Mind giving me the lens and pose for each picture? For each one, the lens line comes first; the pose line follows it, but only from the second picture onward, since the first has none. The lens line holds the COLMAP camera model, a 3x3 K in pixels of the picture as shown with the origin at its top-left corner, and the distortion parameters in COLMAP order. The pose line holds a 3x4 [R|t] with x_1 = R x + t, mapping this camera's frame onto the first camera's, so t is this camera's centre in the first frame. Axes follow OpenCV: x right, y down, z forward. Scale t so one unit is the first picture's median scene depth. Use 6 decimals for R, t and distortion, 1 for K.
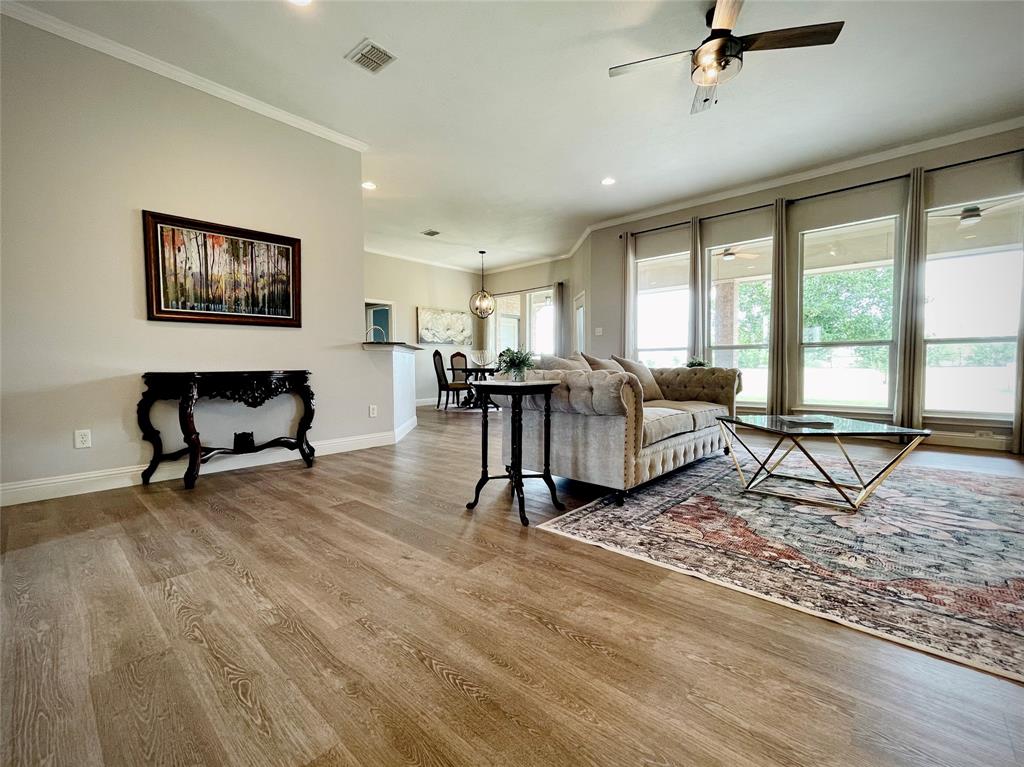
lens RADIAL K [[431.0, 0, 514.4], [0, 431.0, 377.4], [0, 0, 1]] dist [0.001650, -0.001354]
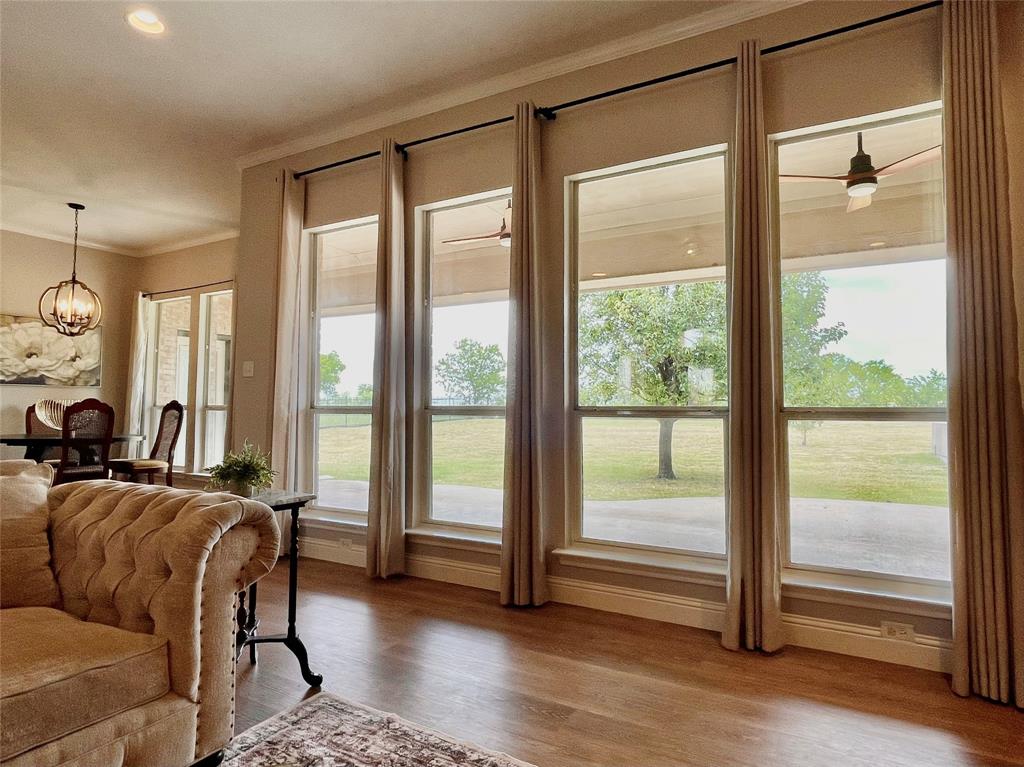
lens RADIAL K [[567.0, 0, 500.5], [0, 567.0, 374.3], [0, 0, 1]] dist [-0.010679, -0.000758]
pose [[0.976195, 0.035369, 0.213993, 1.010128], [-0.014582, 0.995085, -0.097949, -0.121060], [-0.216405, 0.092497, 0.971912, 0.923398]]
